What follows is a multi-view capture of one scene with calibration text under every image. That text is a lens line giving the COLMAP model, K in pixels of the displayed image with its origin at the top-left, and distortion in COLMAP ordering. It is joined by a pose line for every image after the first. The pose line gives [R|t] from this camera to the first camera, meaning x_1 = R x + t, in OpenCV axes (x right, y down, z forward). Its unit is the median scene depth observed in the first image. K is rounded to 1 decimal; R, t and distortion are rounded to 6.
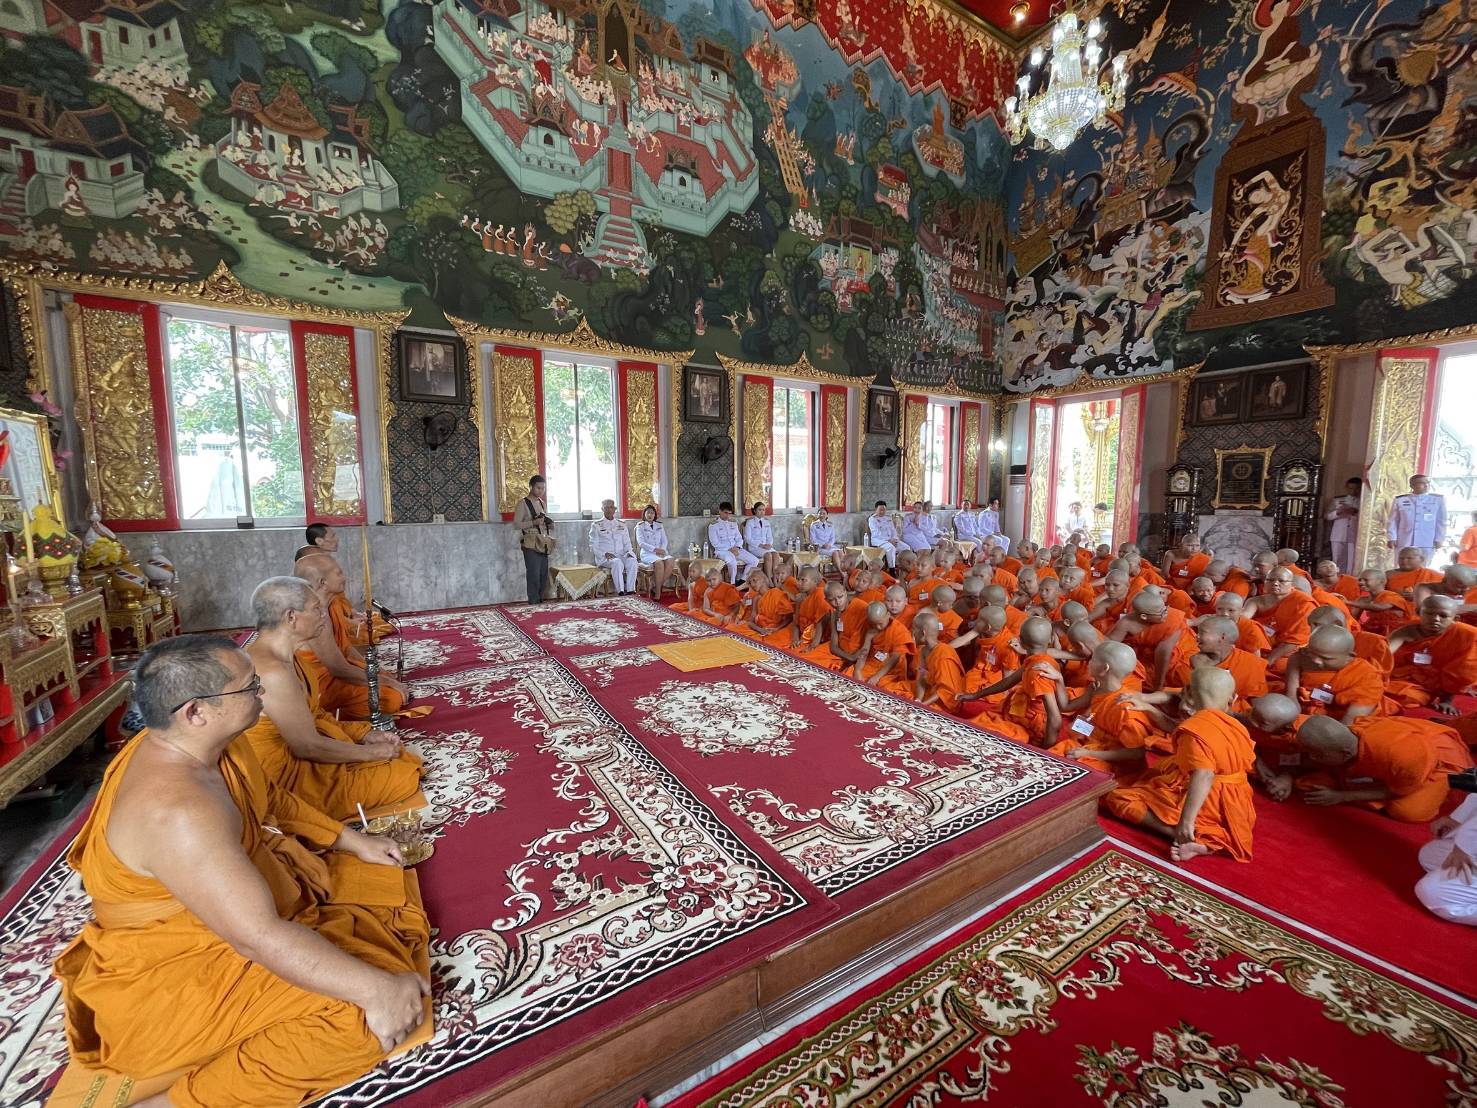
lens RADIAL K [[587.5, 0, 721.4], [0, 587.5, 556.5], [0, 0, 1]] dist [0.003474, -0.001968]
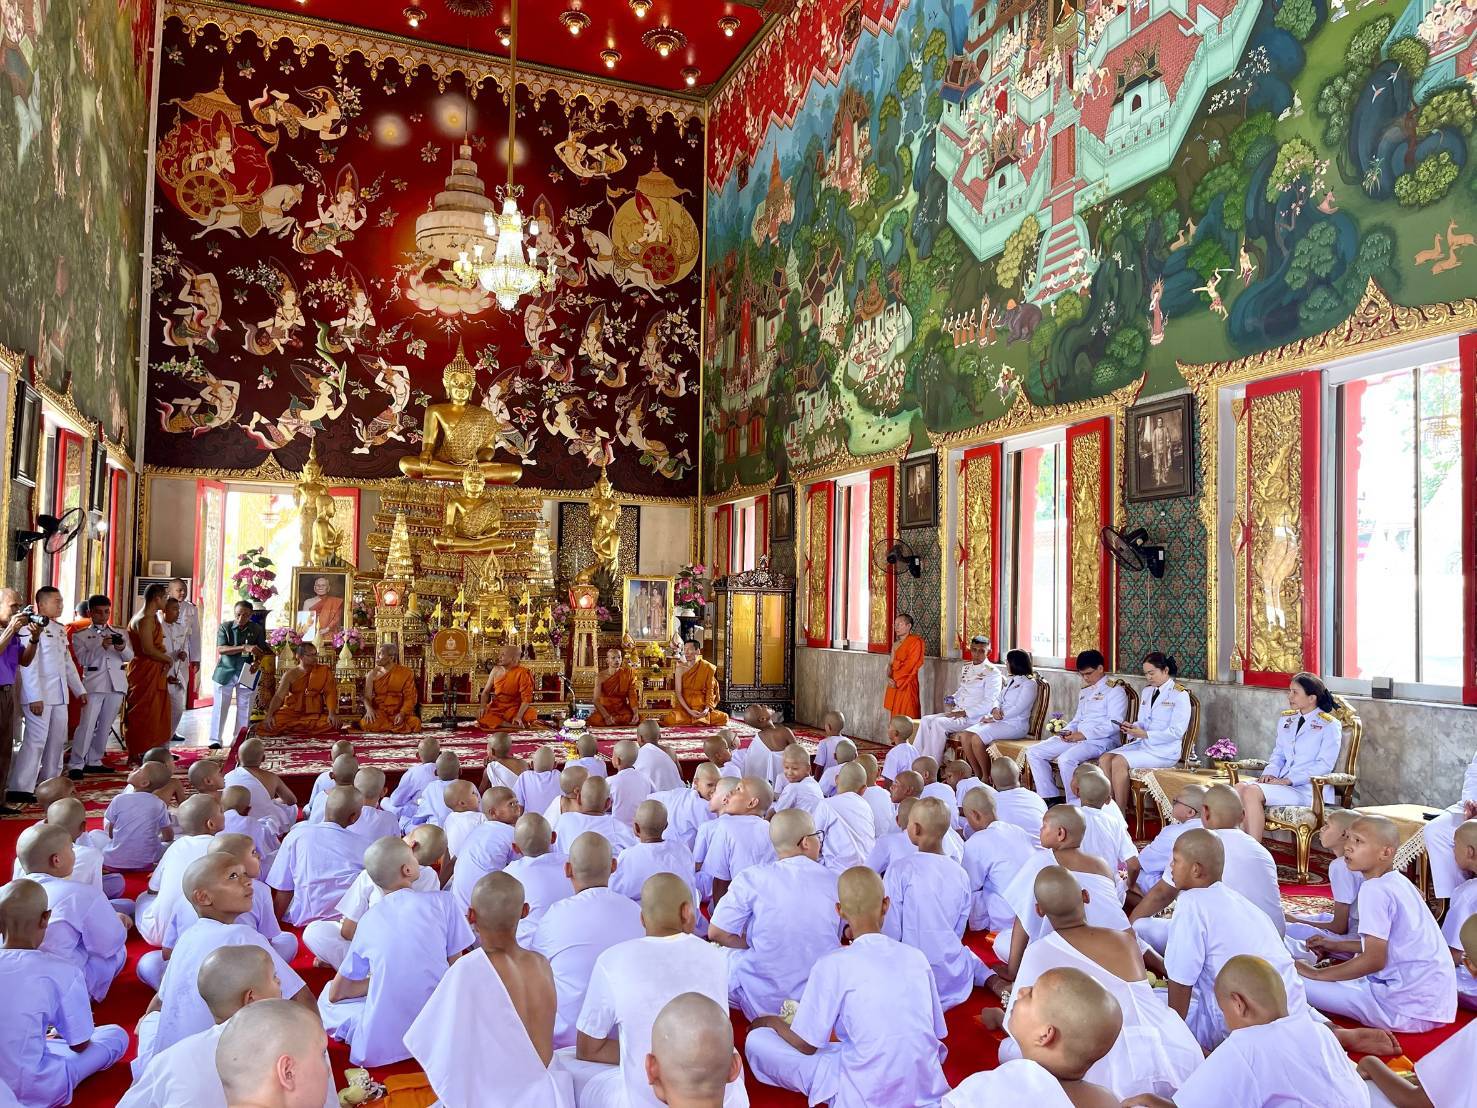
lens RADIAL K [[1070.3, 0, 737.3], [0, 1070.3, 586.4], [0, 0, 1]] dist [0.003538, -0.009097]
pose [[-0.149388, -0.015036, -0.988664, 1.004625], [-0.109341, 0.994003, 0.001404, -0.111030], [0.982714, 0.108311, -0.150137, 0.790108]]
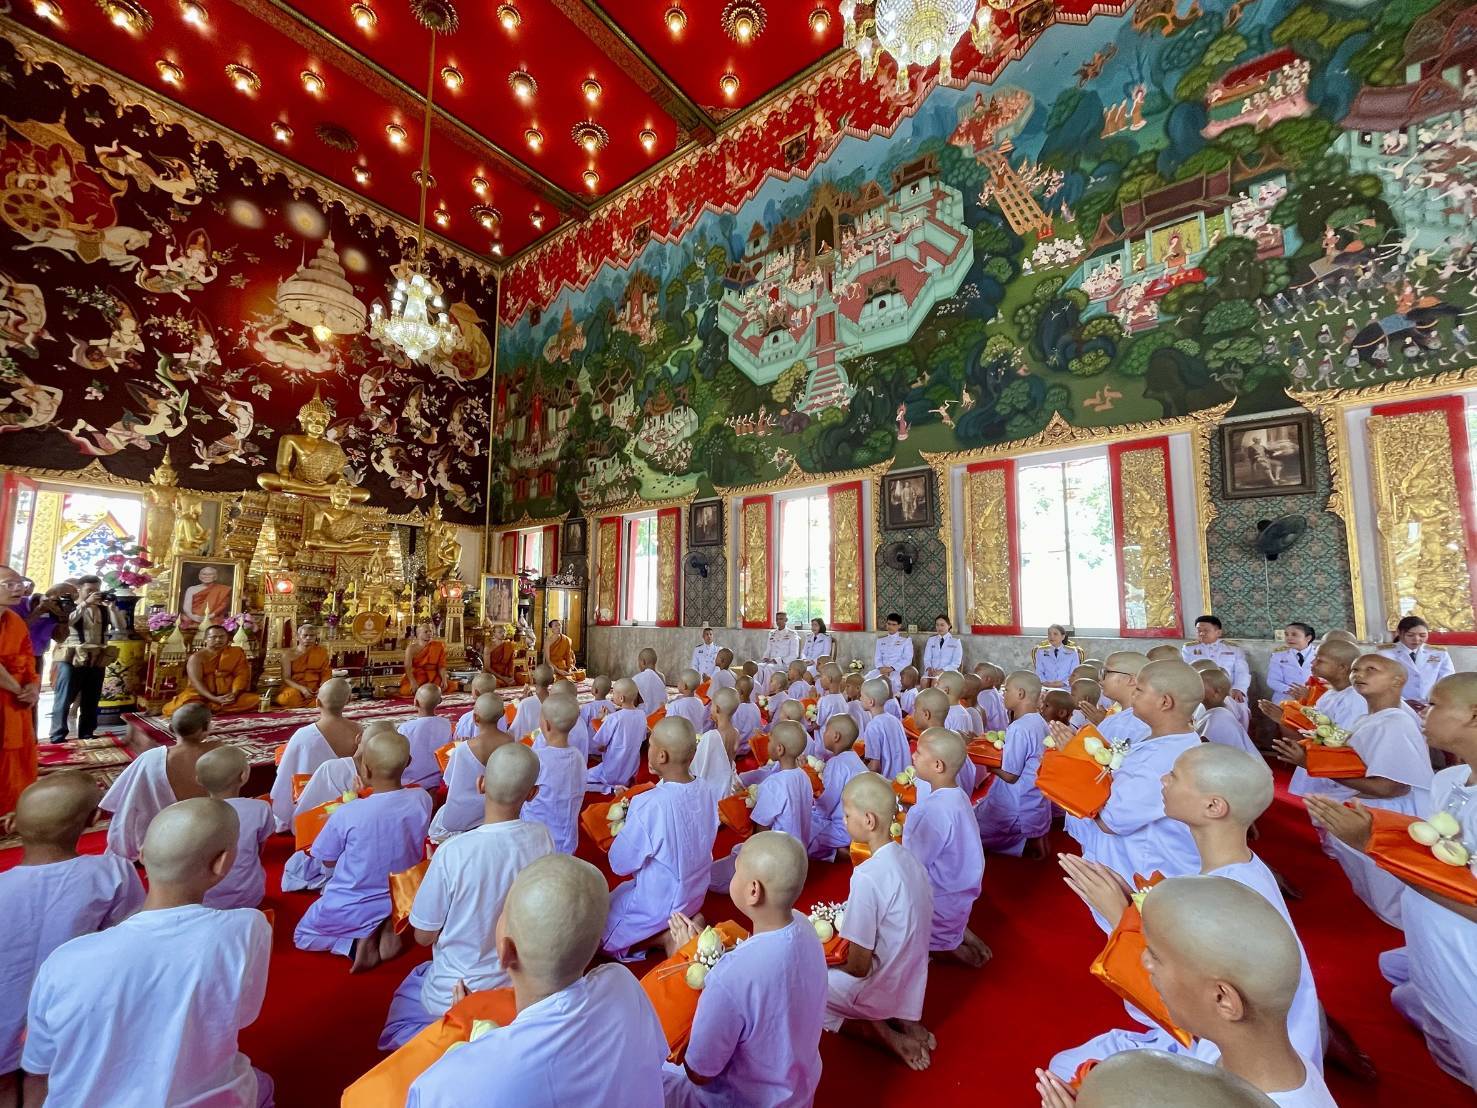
lens RADIAL K [[587.5, 0, 721.4], [0, 587.5, 556.5], [0, 0, 1]] dist [0.003474, -0.001968]
pose [[0.354557, -0.080019, -0.931604, 0.731758], [-0.098900, 0.987533, -0.122463, -0.044675], [0.929789, 0.135555, 0.342223, 0.426843]]
